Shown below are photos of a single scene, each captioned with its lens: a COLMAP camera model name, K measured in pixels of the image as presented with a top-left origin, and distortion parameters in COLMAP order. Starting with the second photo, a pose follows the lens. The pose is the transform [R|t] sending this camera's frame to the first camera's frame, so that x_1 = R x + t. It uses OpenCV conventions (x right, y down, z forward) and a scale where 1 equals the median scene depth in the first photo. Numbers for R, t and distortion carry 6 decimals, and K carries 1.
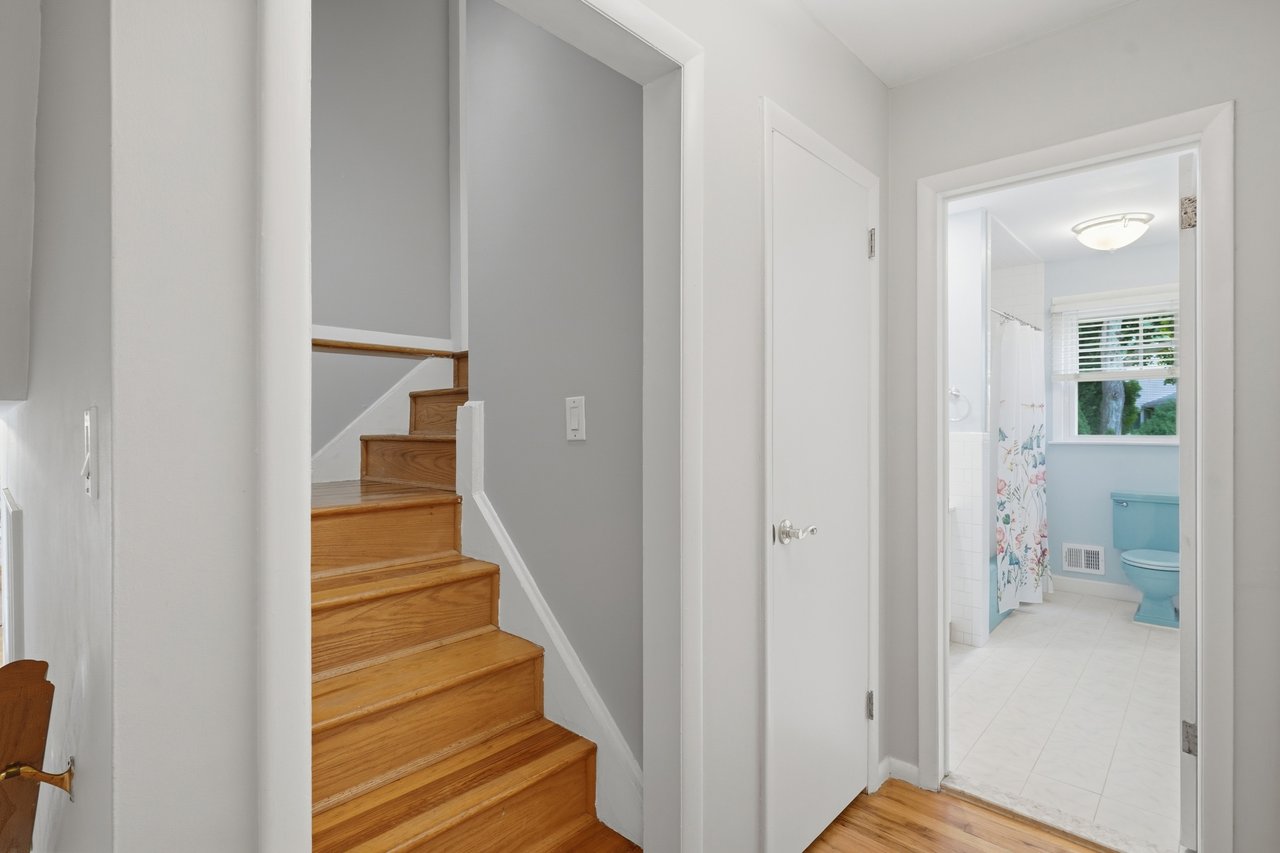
lens RADIAL K [[622.9, 0, 642.2], [0, 622.9, 425.7], [0, 0, 1]] dist [-0.000721, -0.000165]
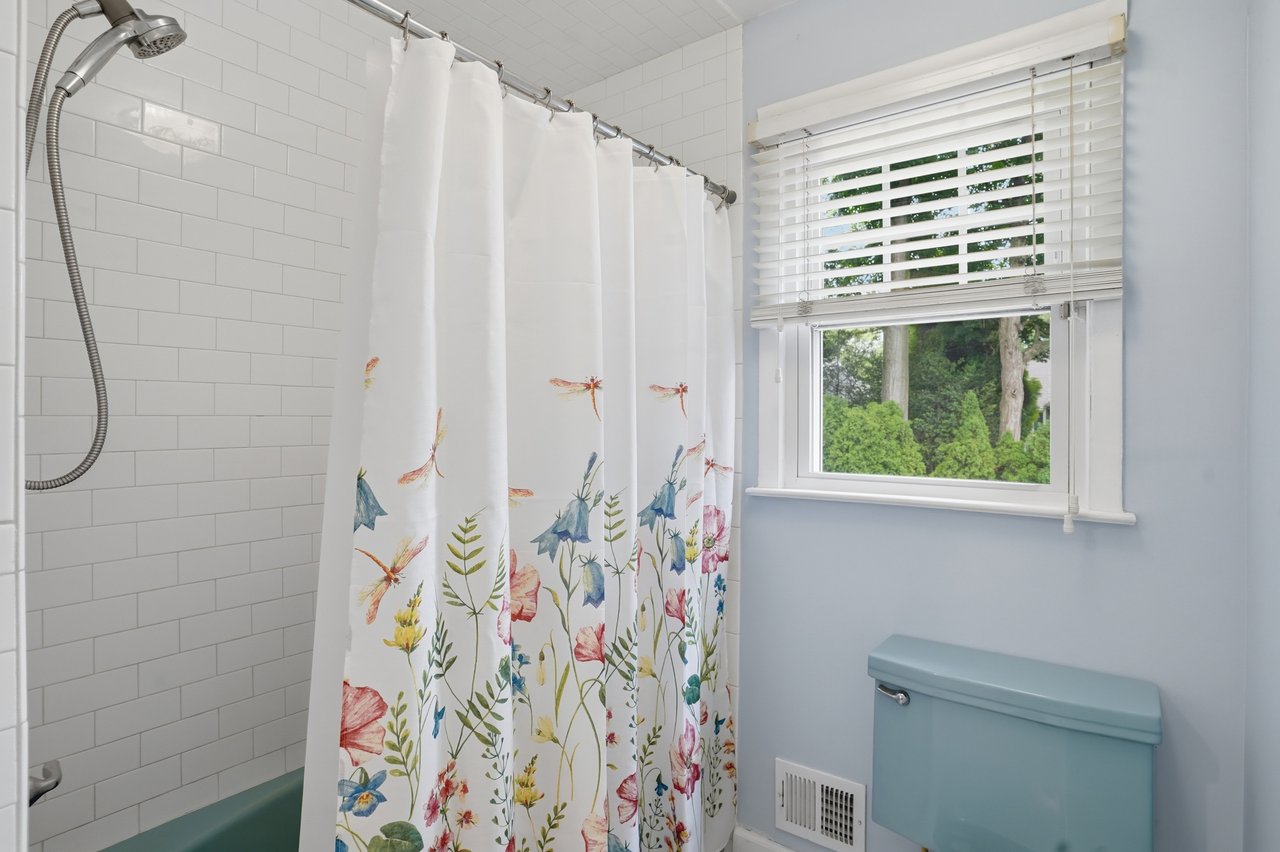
lens RADIAL K [[651.2, 0, 638.6], [0, 651.2, 417.7], [0, 0, 1]] dist [-0.058667, 0.000028]
pose [[0.994516, 0.007917, 0.104280, 0.574088], [-0.007313, 0.999954, -0.006174, -0.014968], [-0.104324, 0.005377, 0.994529, 0.650269]]
